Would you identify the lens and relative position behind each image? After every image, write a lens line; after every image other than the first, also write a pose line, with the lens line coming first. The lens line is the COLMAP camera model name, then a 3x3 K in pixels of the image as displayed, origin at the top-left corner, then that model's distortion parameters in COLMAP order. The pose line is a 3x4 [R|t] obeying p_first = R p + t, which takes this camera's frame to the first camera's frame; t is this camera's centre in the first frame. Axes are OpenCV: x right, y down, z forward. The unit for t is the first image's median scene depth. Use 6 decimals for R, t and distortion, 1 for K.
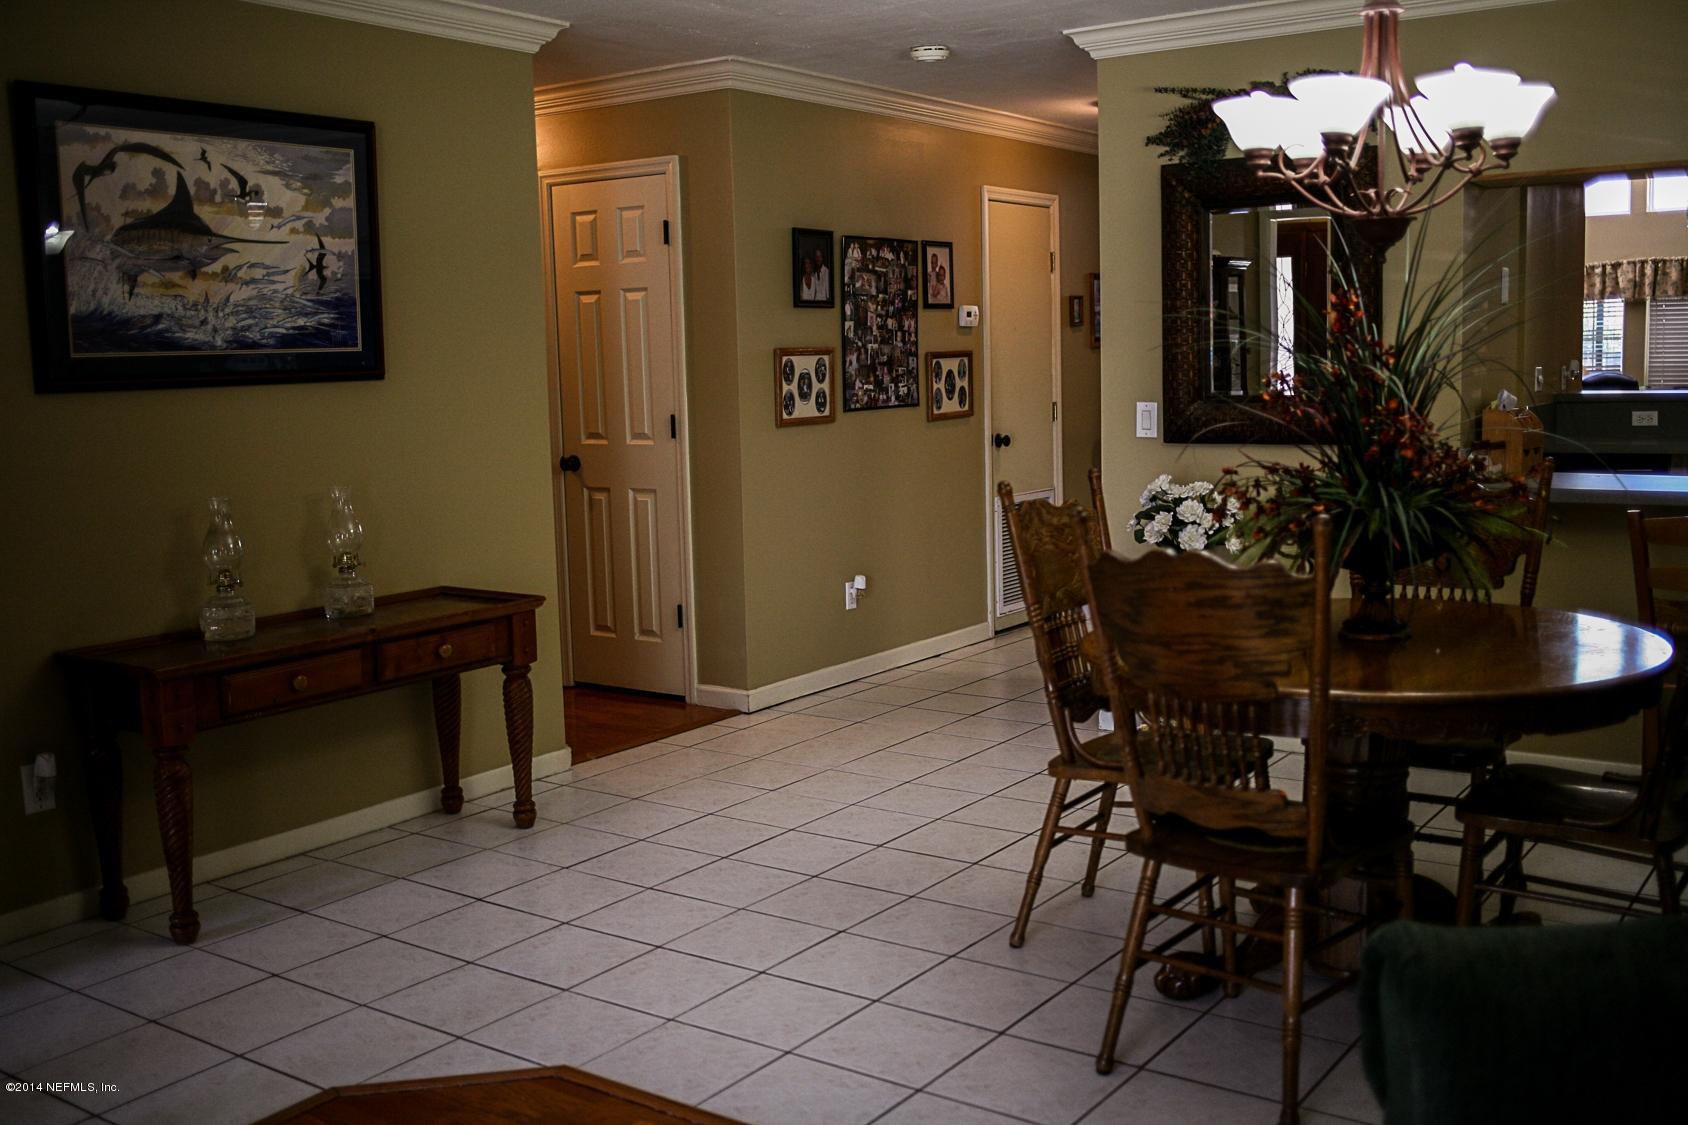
lens RADIAL K [[1674.1, 0, 832.4], [0, 1674.1, 565.2], [0, 0, 1]] dist [-0.055977, 0.000000]
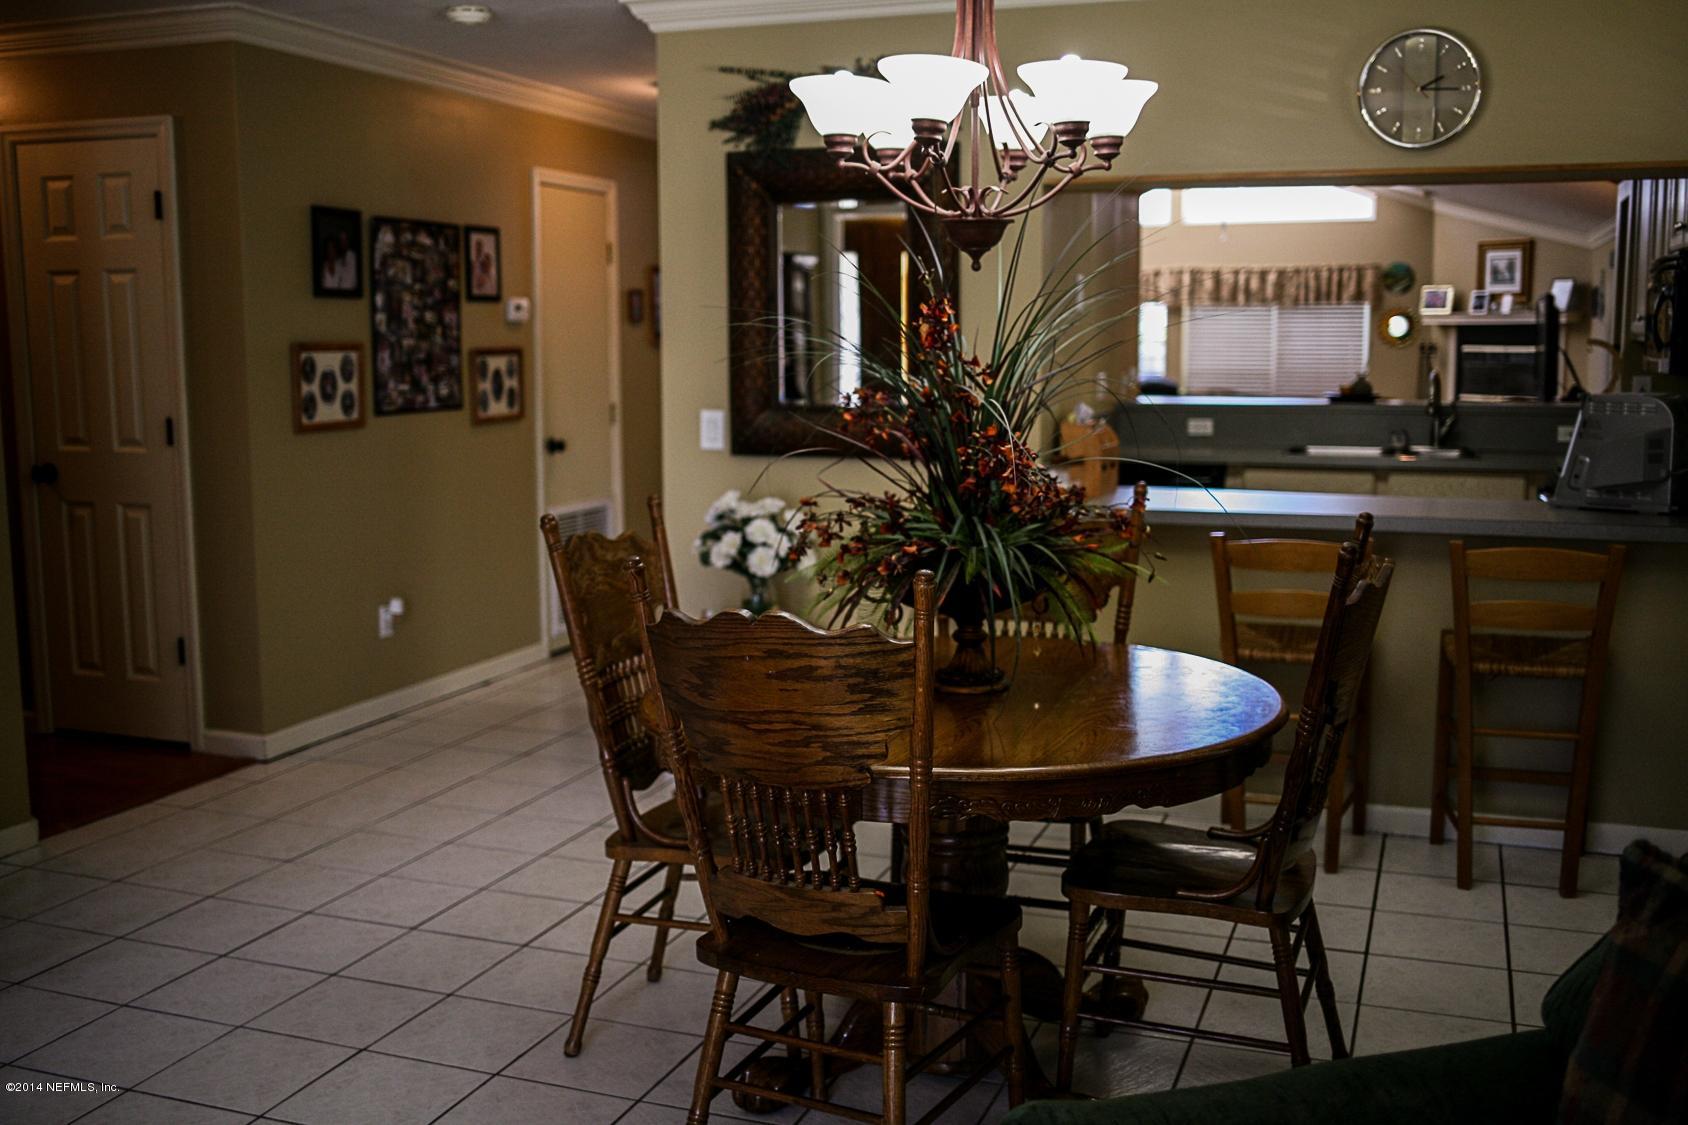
lens RADIAL K [[1674.1, 0, 858.7], [0, 1674.1, 560.9], [0, 0, 1]] dist [-0.055977, 0.000000]
pose [[0.962587, -0.012236, 0.270695, 0.017877], [0.011185, 0.999923, 0.005426, -0.021208], [-0.270740, -0.002196, 0.962650, 0.103846]]
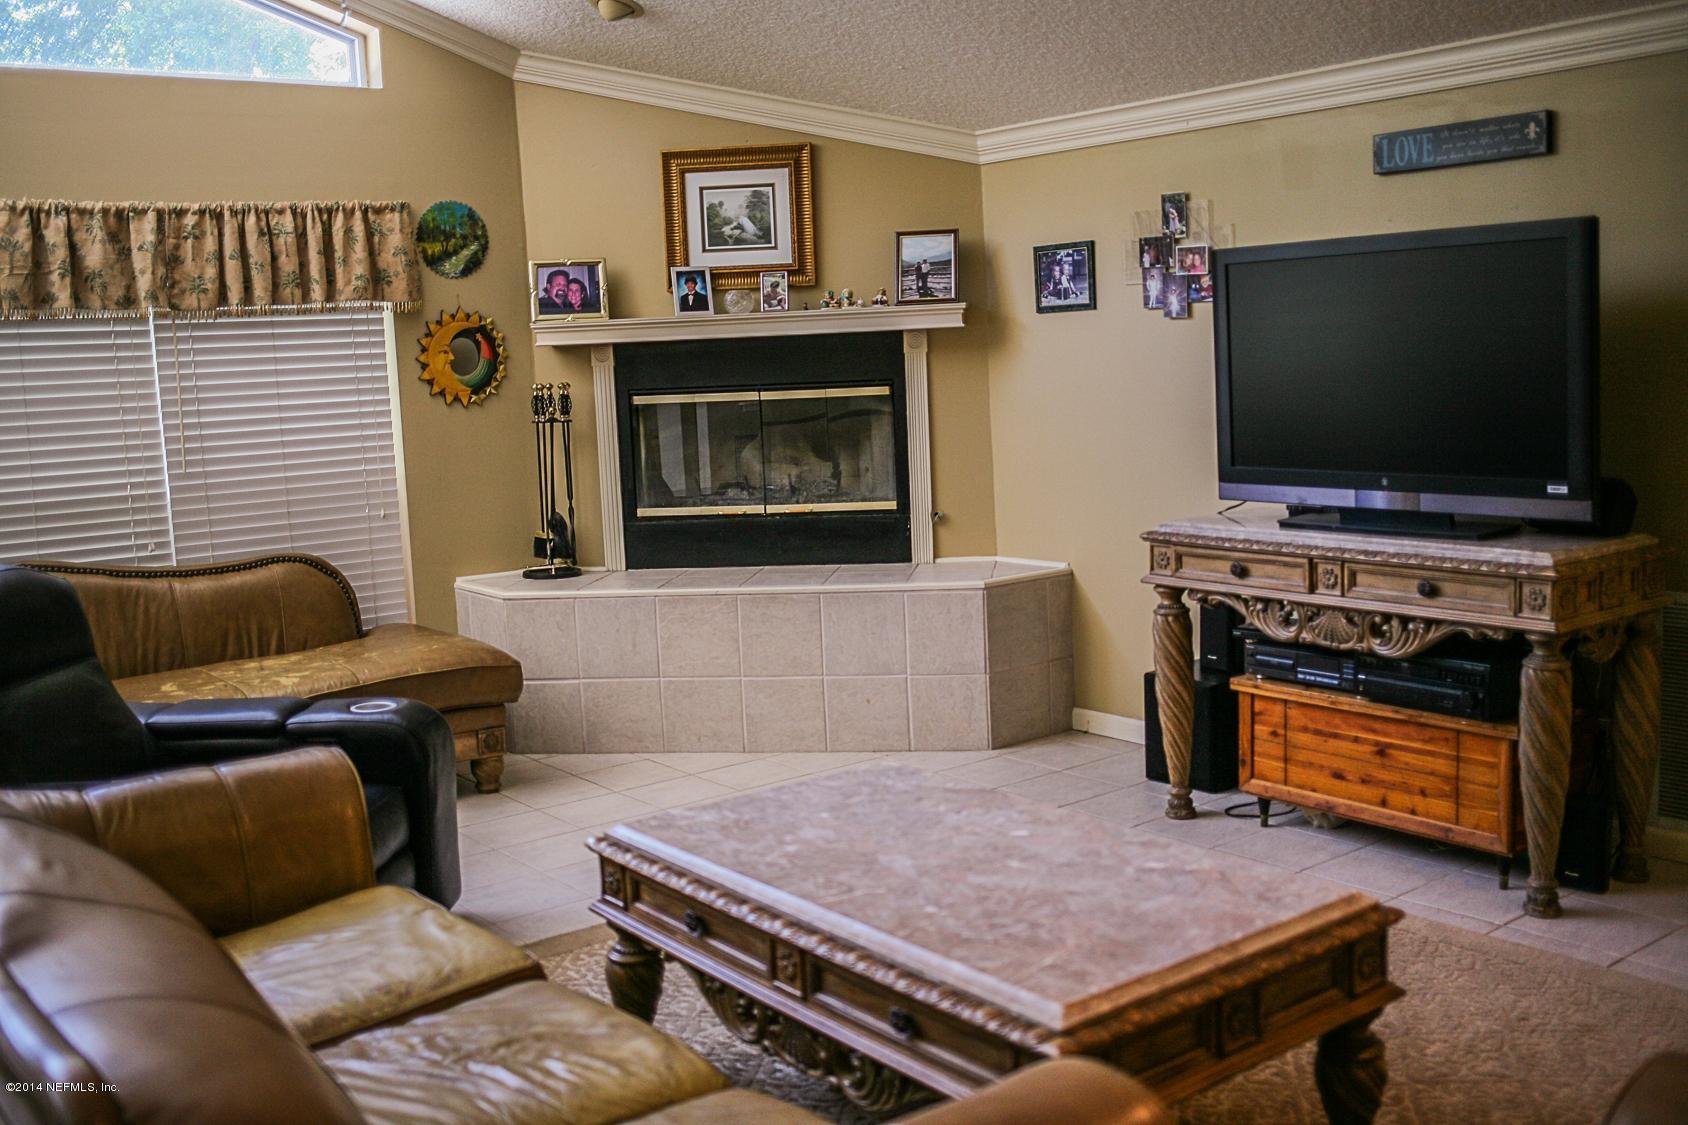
lens RADIAL K [[1674.1, 0, 844.8], [0, 1674.1, 560.9], [0, 0, 1]] dist [-0.055977, 0.000000]
pose [[0.295431, -0.105489, 0.949522, 0.170725], [0.156132, 0.985854, 0.060947, -0.085661], [-0.942520, 0.130246, 0.307722, 0.563018]]
